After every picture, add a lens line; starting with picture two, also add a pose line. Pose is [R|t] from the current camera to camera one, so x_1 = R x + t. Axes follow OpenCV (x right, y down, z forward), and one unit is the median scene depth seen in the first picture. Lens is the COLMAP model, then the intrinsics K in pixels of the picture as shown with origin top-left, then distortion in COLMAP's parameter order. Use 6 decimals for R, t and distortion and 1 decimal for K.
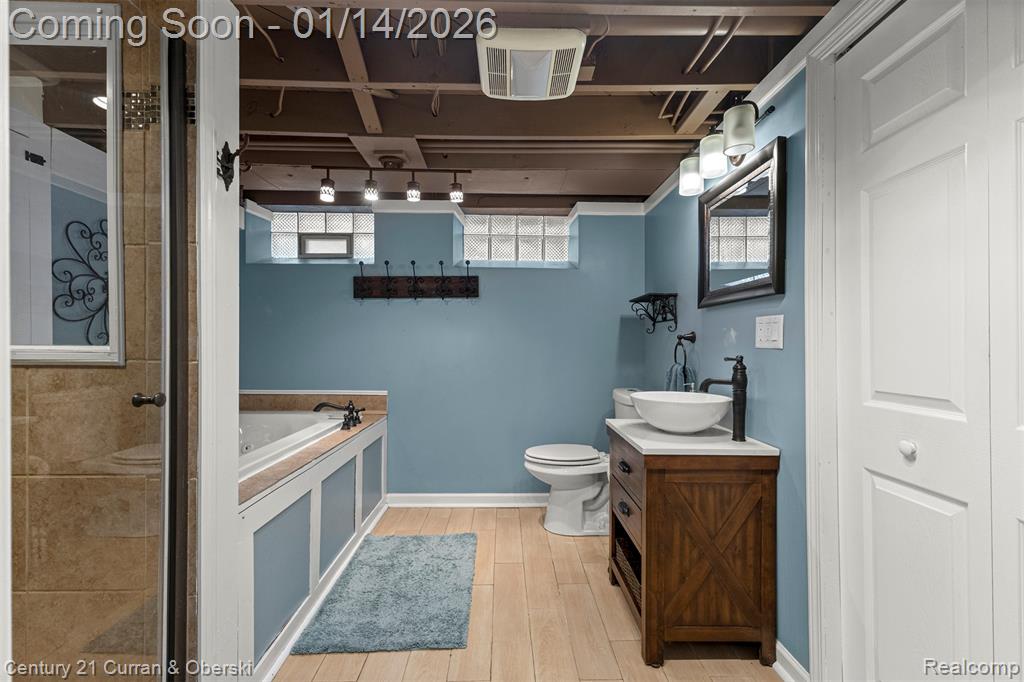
lens RADIAL K [[444.2, 0, 515.8], [0, 444.2, 348.1], [0, 0, 1]] dist [0.002345, -0.000760]
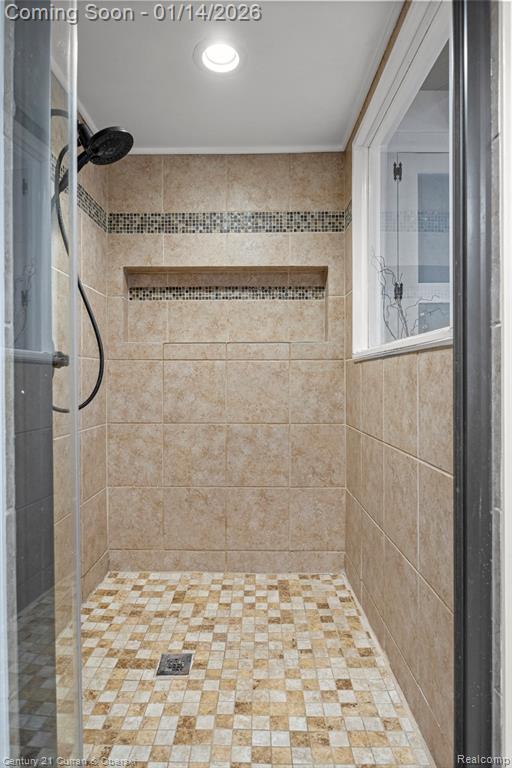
lens RADIAL K [[435.7, 0, 250.0], [0, 435.7, 382.9], [0, 0, 1]] dist [-0.003522, -0.002204]
pose [[-0.040937, 0.001219, -0.999161, -0.038146], [-0.000379, 0.999999, 0.001236, 0.049691], [0.999162, 0.000429, -0.040936, 0.295713]]
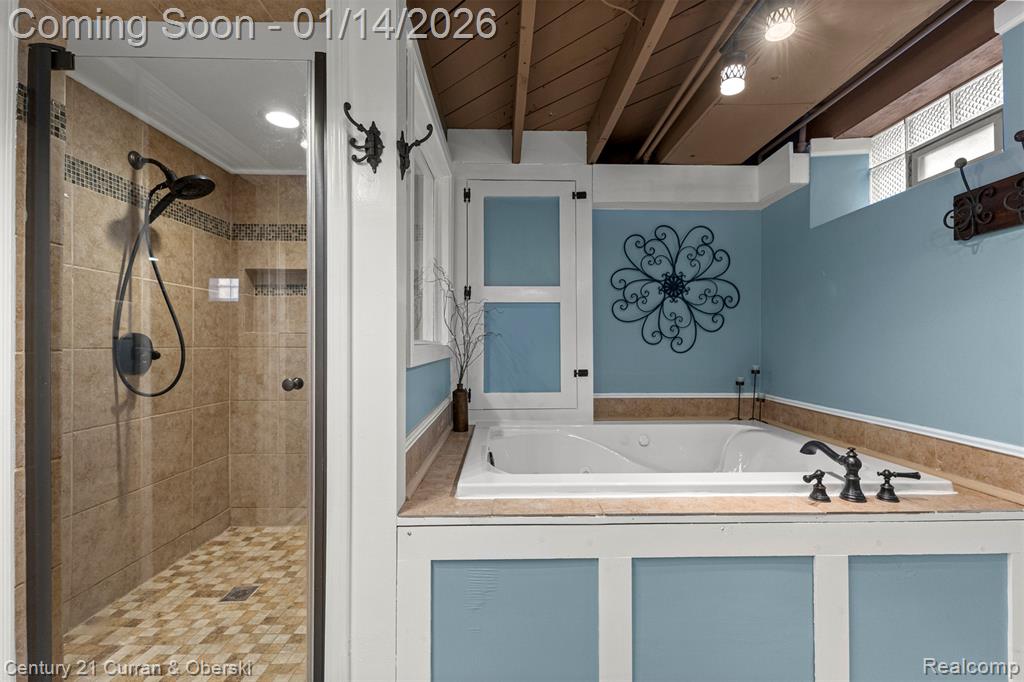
lens RADIAL K [[444.2, 0, 521.2], [0, 444.2, 343.6], [0, 0, 1]] dist [0.002345, -0.000760]
pose [[-0.003794, -0.008991, -0.999952, 0.140100], [-0.005192, 0.999946, -0.008971, 0.006224], [0.999979, 0.005158, -0.003840, 0.642293]]
